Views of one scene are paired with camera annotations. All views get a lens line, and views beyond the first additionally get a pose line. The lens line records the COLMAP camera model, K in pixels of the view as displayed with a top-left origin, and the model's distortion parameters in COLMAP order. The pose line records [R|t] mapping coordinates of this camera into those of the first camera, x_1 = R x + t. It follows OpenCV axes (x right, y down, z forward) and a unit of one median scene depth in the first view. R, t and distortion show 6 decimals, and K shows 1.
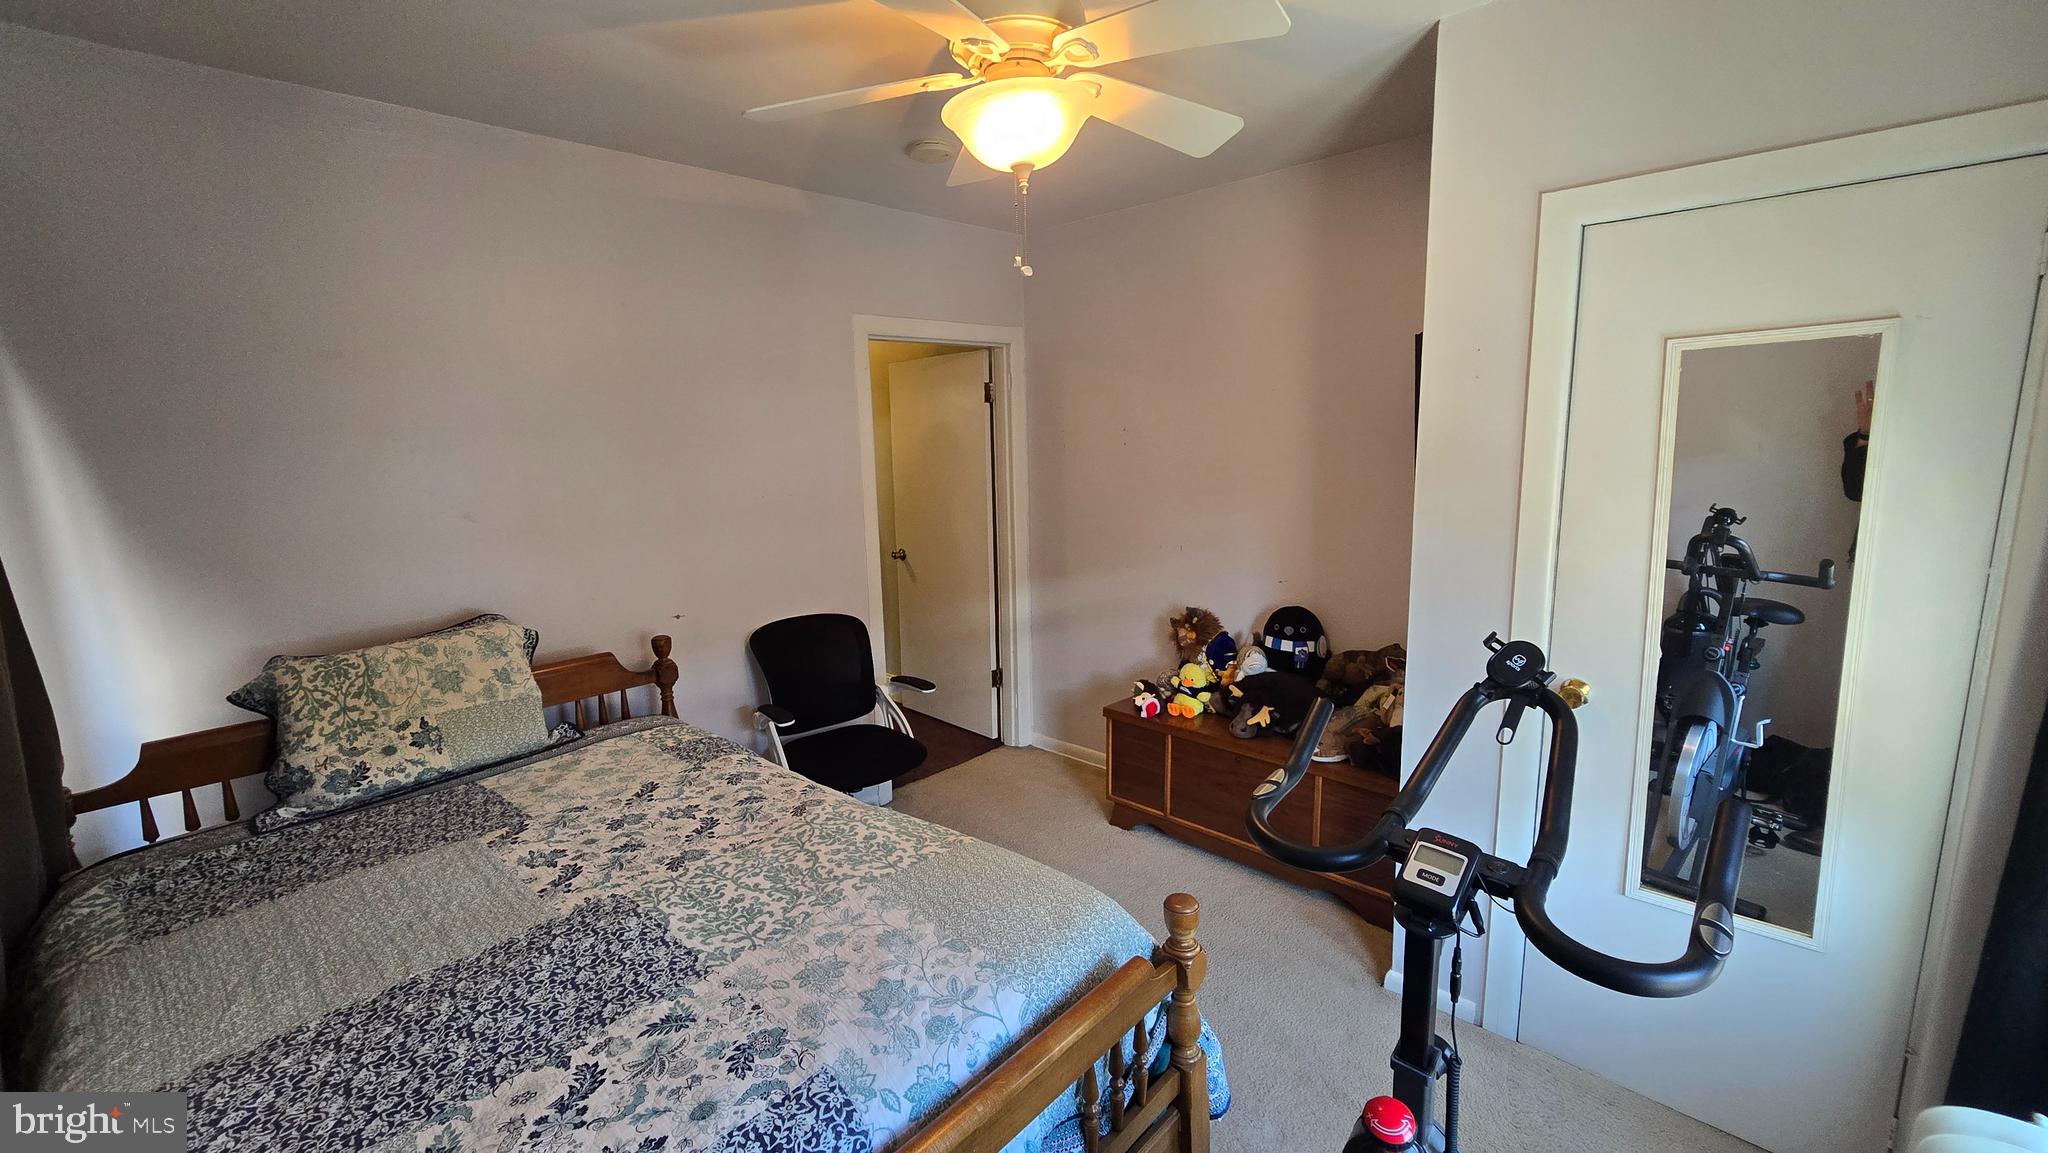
lens RADIAL K [[839.8, 0, 1015.3], [0, 839.8, 583.0], [0, 0, 1]] dist [-0.000049, -0.000646]
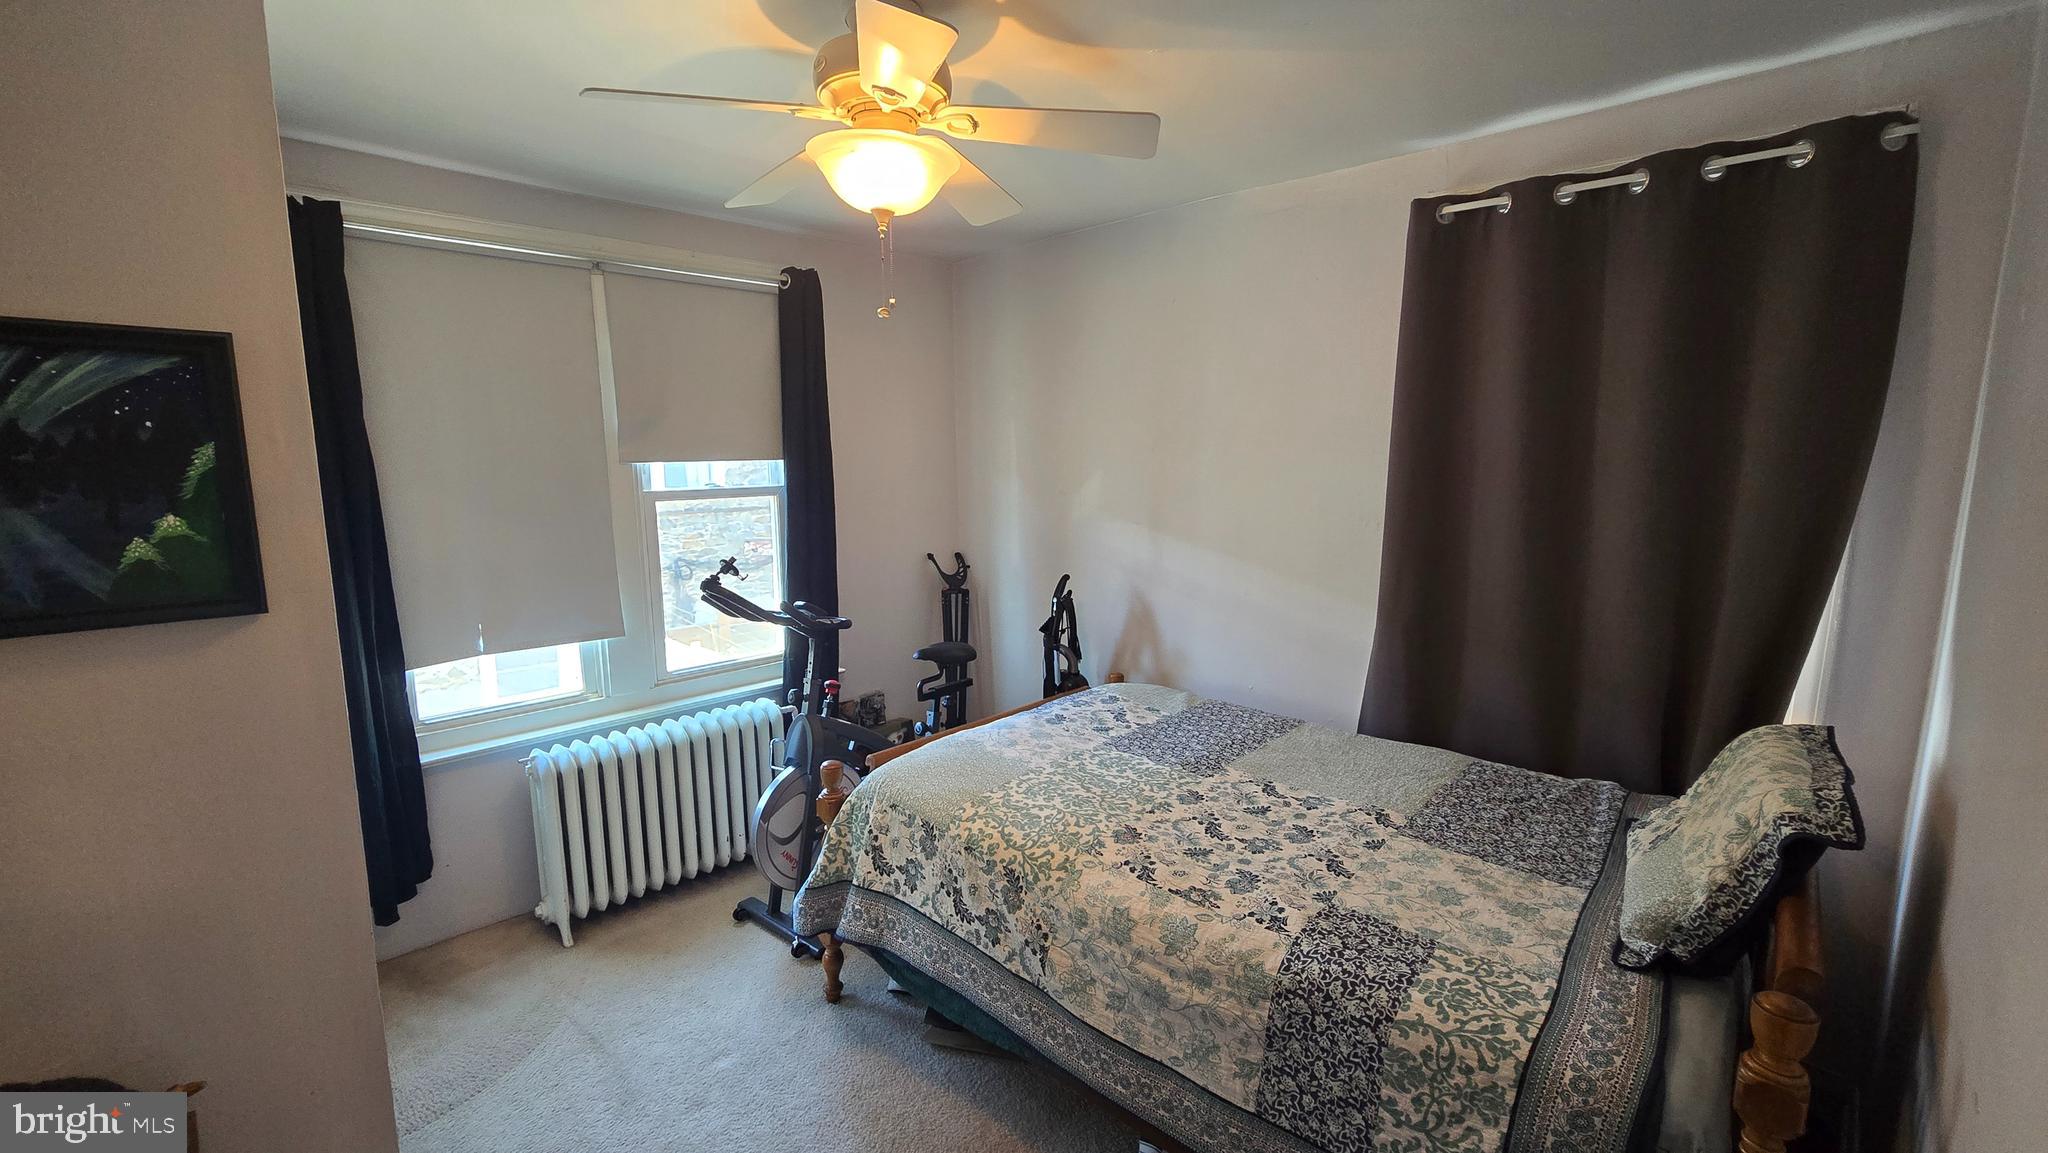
lens RADIAL K [[839.8, 0, 1015.3], [0, 839.8, 583.0], [0, 0, 1]] dist [-0.000049, -0.000646]
pose [[-0.999582, 0.028580, 0.004308, -0.139583], [0.028443, 0.946227, 0.322250, -0.383474], [0.005134, 0.322238, -0.946645, 2.051432]]
